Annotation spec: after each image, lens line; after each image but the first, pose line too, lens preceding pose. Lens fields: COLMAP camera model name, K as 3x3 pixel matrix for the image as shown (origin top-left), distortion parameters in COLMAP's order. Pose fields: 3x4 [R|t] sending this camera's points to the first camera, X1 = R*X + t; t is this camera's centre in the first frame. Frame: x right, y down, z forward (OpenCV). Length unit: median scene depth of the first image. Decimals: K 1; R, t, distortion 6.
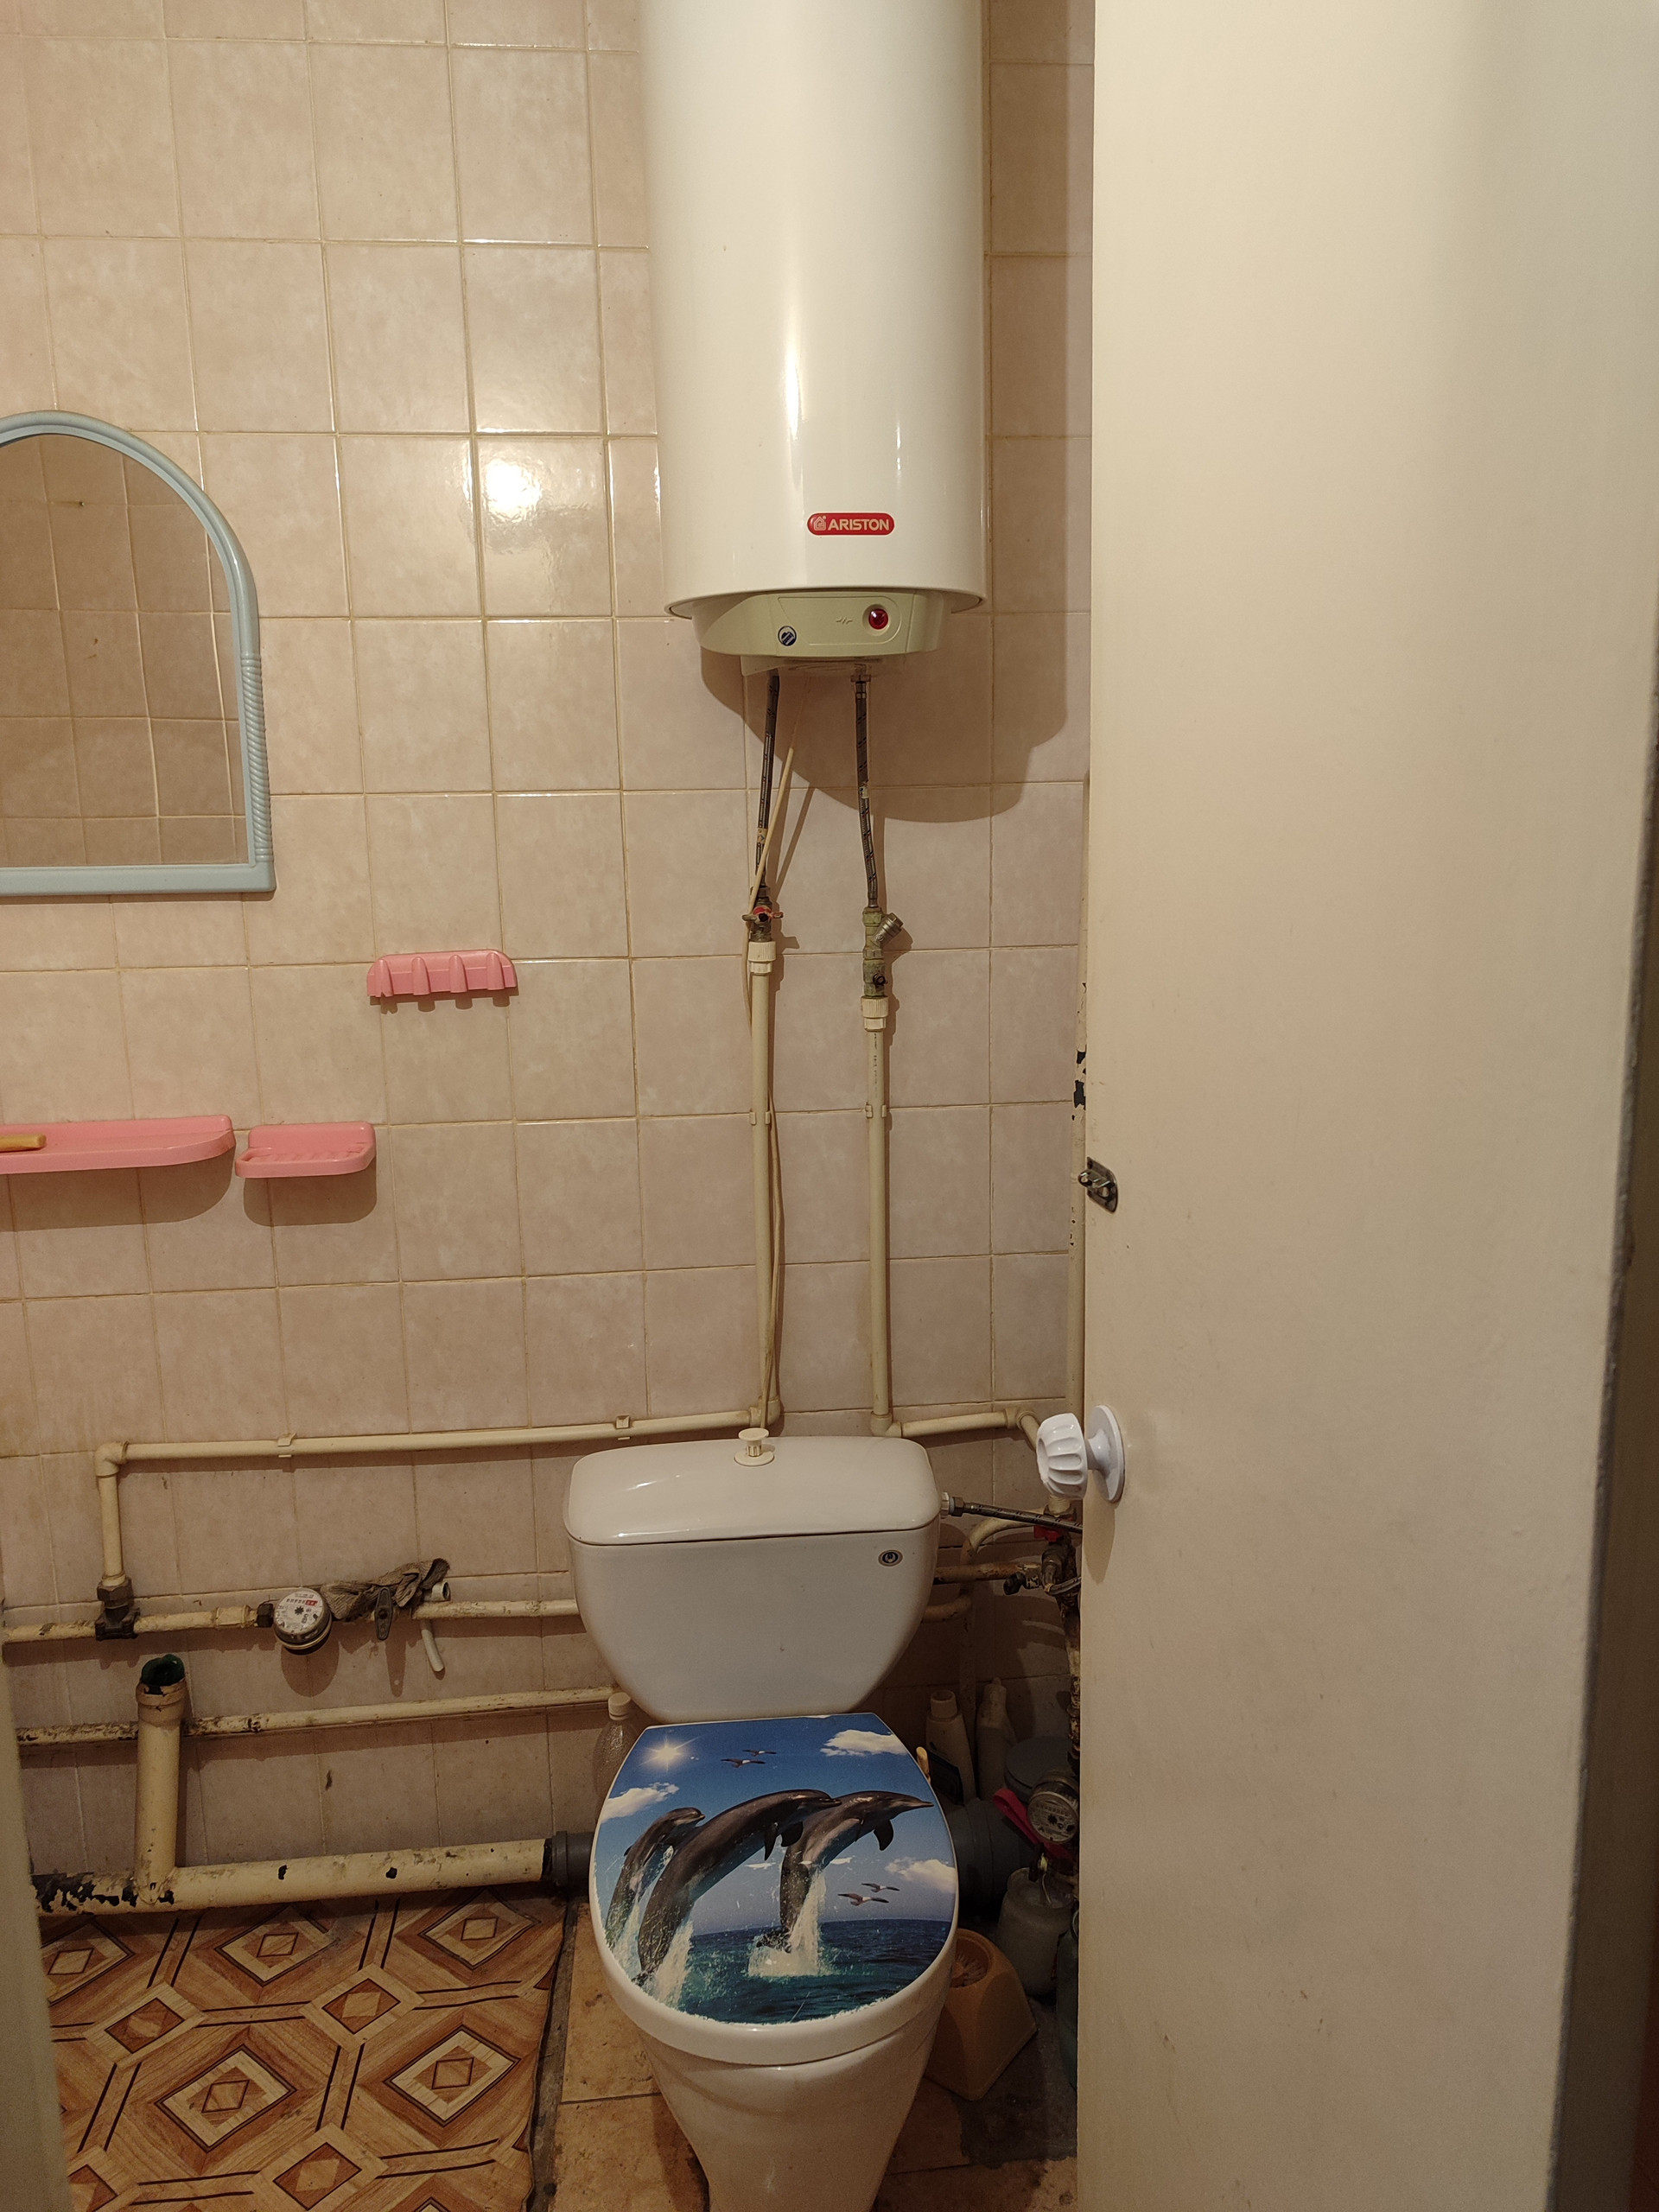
lens RADIAL K [[1591.6, 0, 832.1], [0, 1591.6, 1108.3], [0, 0, 1]] dist [0.014613, -0.006705]
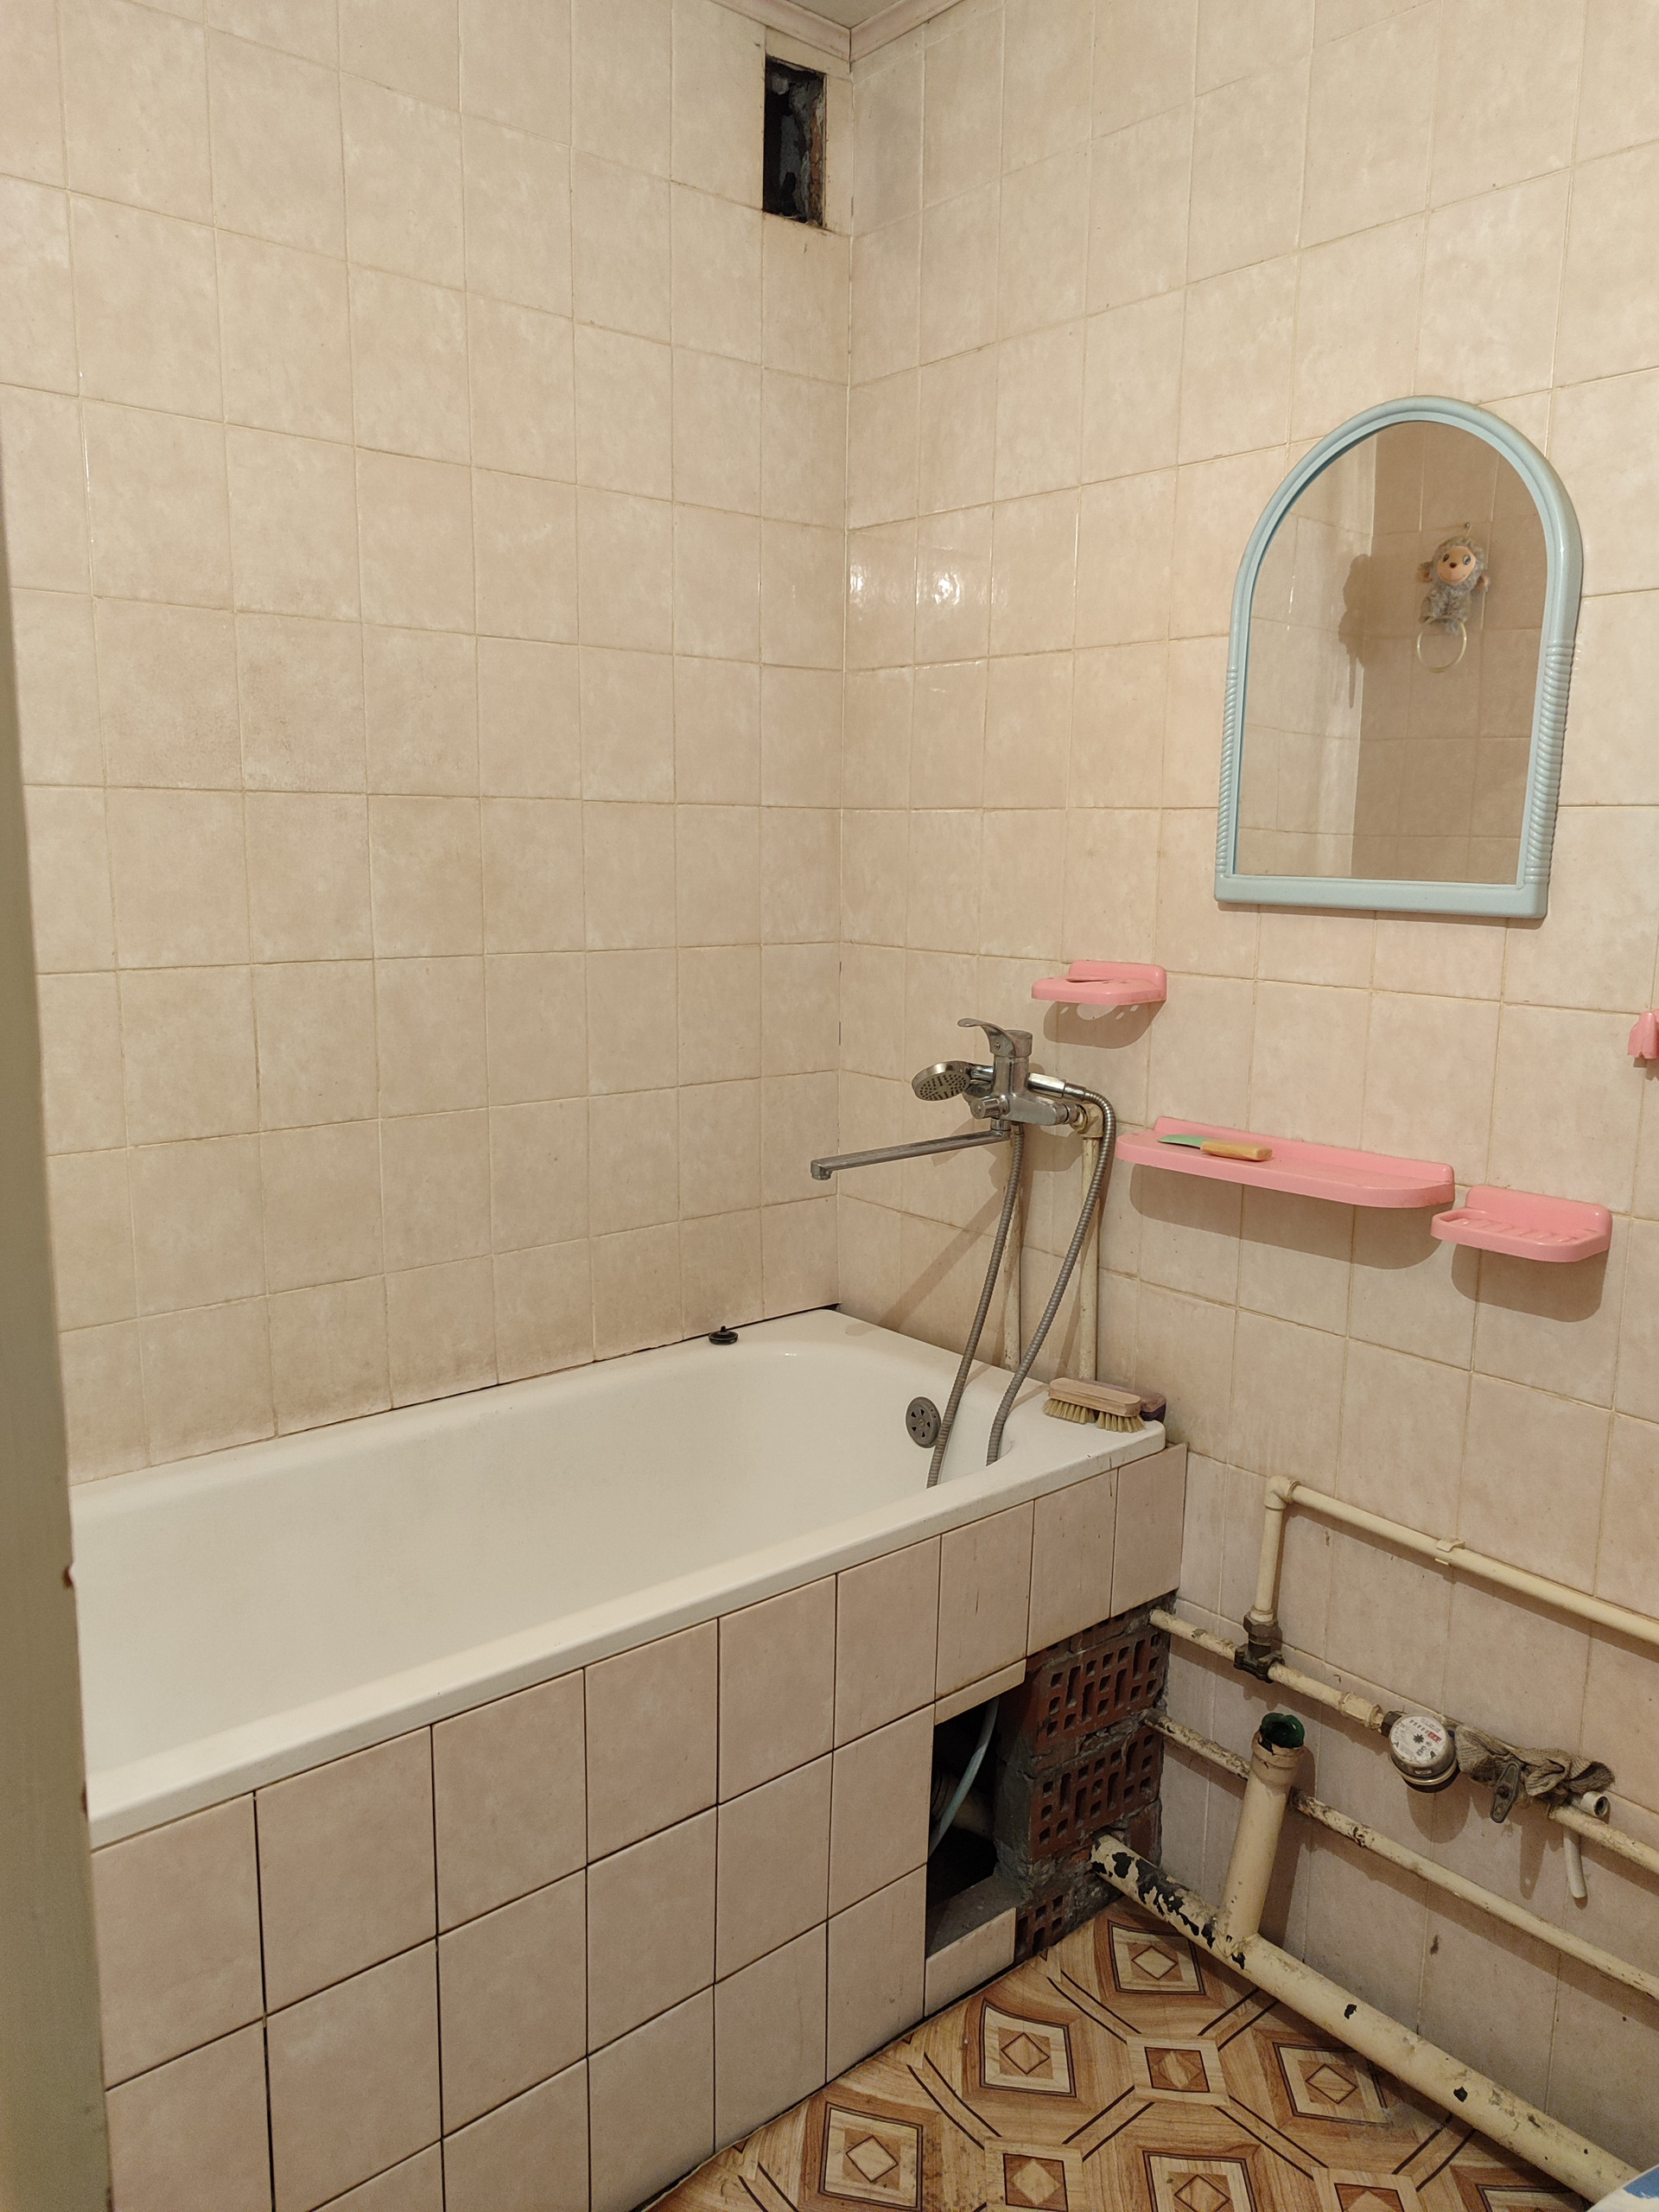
lens RADIAL K [[1591.6, 0, 829.5], [0, 1591.6, 1104.7], [0, 0, 1]] dist [0.014613, -0.006705]
pose [[0.567726, 0.161818, -0.807157, 0.132308], [-0.179967, 0.981170, 0.070122, -0.028385], [0.803305, 0.105451, 0.586158, 0.195025]]
